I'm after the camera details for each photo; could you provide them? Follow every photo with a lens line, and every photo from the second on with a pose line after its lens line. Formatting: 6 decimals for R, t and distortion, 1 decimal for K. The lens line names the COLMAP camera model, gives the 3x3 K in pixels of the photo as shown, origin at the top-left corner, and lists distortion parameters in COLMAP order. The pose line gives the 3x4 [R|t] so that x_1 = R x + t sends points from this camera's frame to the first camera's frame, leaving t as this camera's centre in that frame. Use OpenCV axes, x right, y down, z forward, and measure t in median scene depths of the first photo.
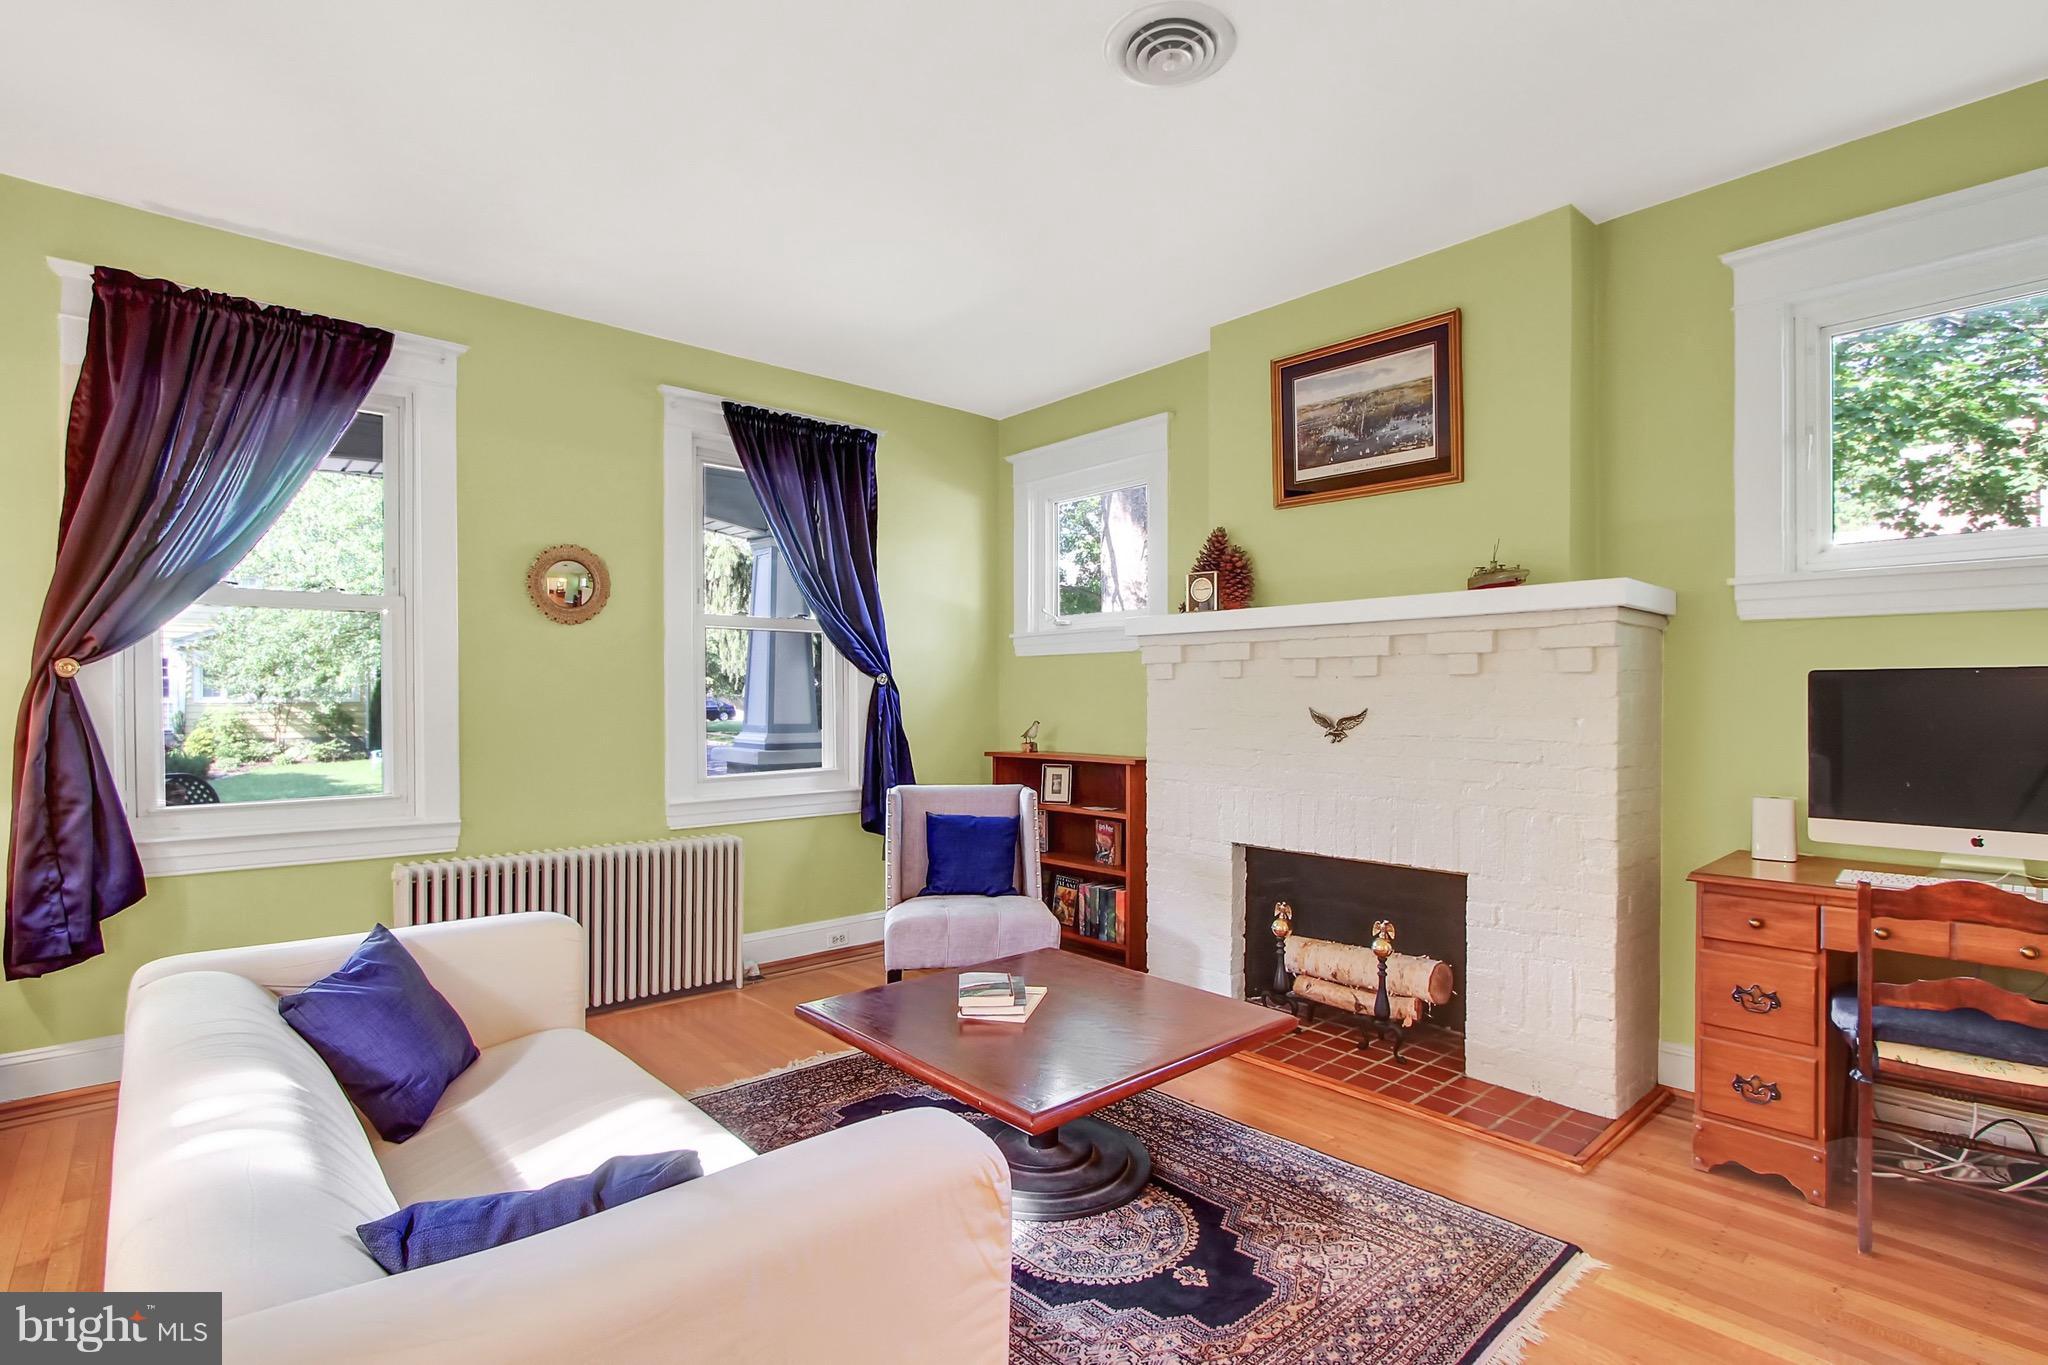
lens RADIAL K [[972.6, 0, 1016.2], [0, 972.6, 698.2], [0, 0, 1]] dist [-0.004177, -0.005023]
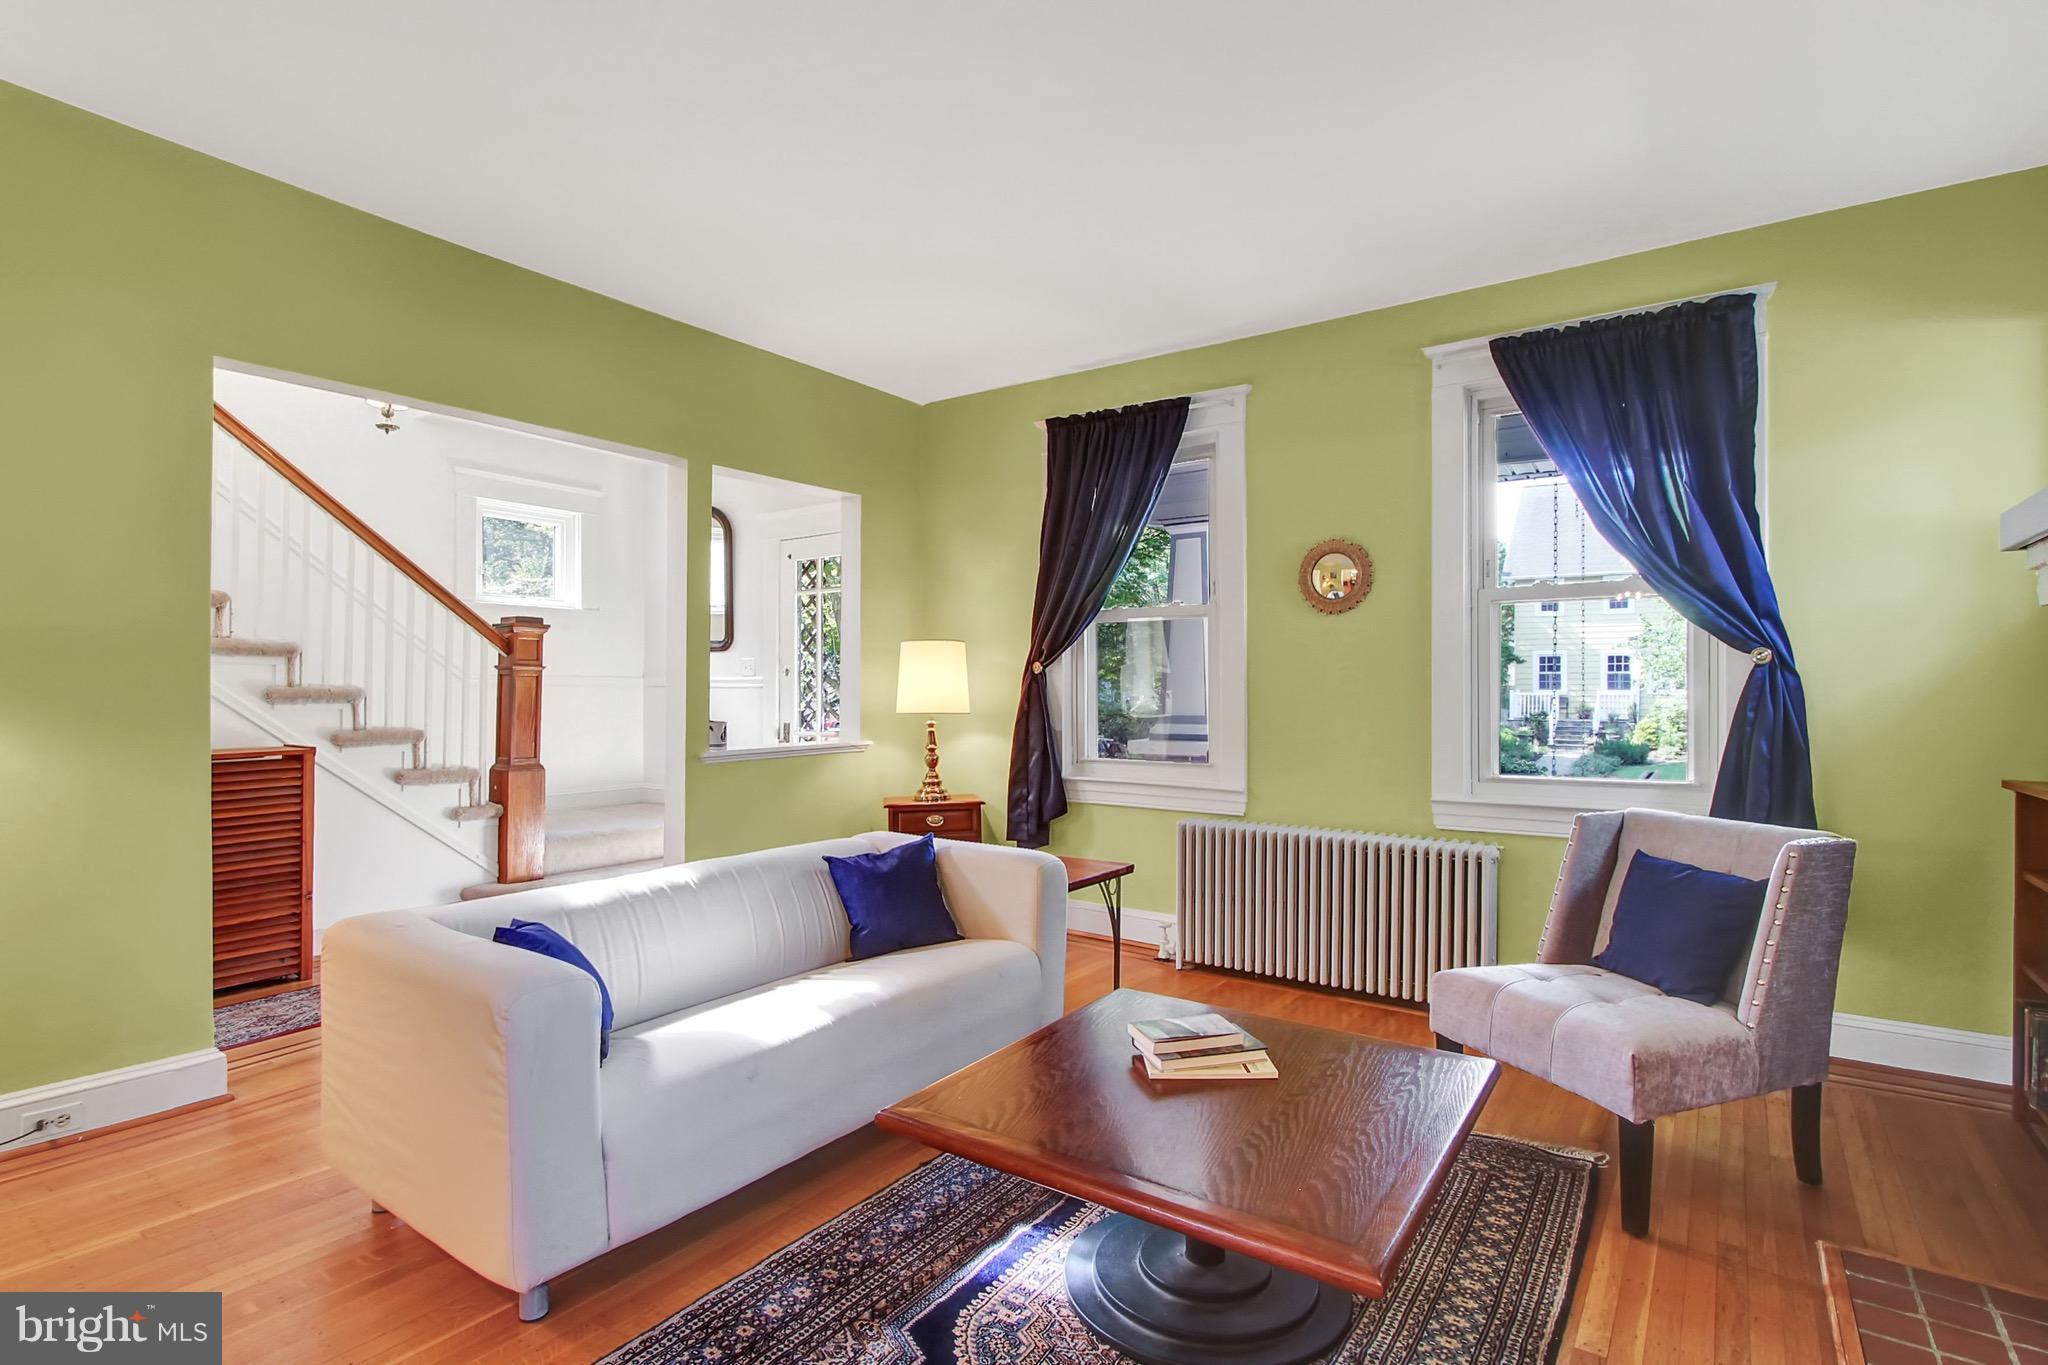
lens RADIAL K [[972.6, 0, 1031.7], [0, 972.6, 691.1], [0, 0, 1]] dist [-0.004177, -0.005023]
pose [[0.243342, -0.000075, -0.969940, 0.460309], [-0.000202, 1.000000, -0.000128, 0.005879], [0.969940, 0.000227, 0.243342, 0.421812]]
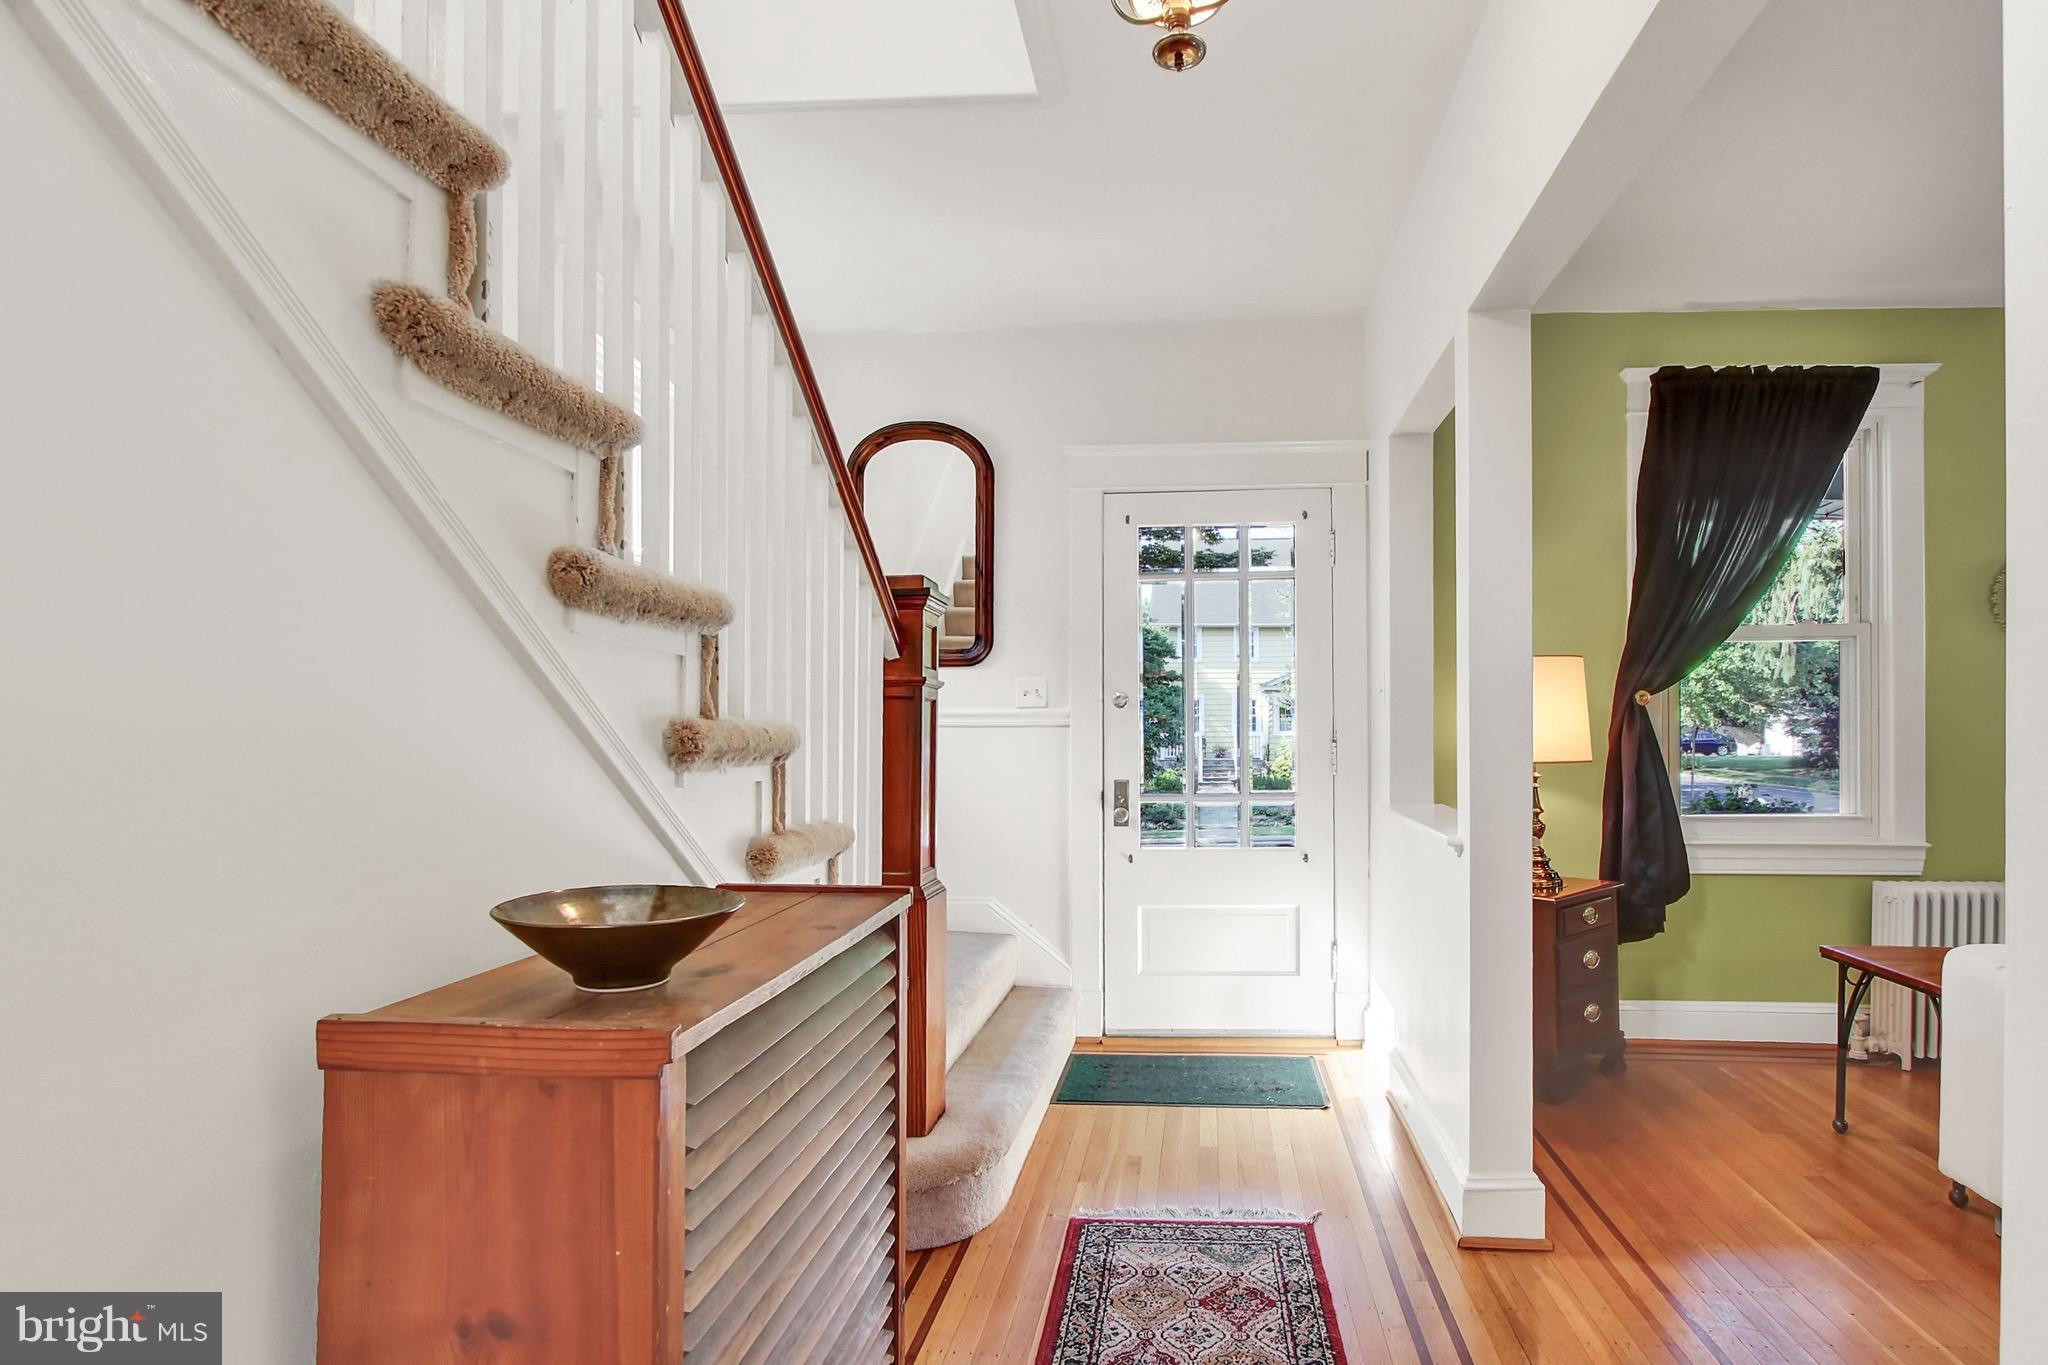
lens RADIAL K [[1027.0, 0, 1124.2], [0, 1027.0, 738.3], [0, 0, 1]] dist [0.000043, -0.000081]
pose [[0.707917, -0.000519, -0.706295, -0.375930], [0.005415, 0.999974, 0.004693, 0.007236], [0.706275, -0.007147, 0.707902, -0.296476]]
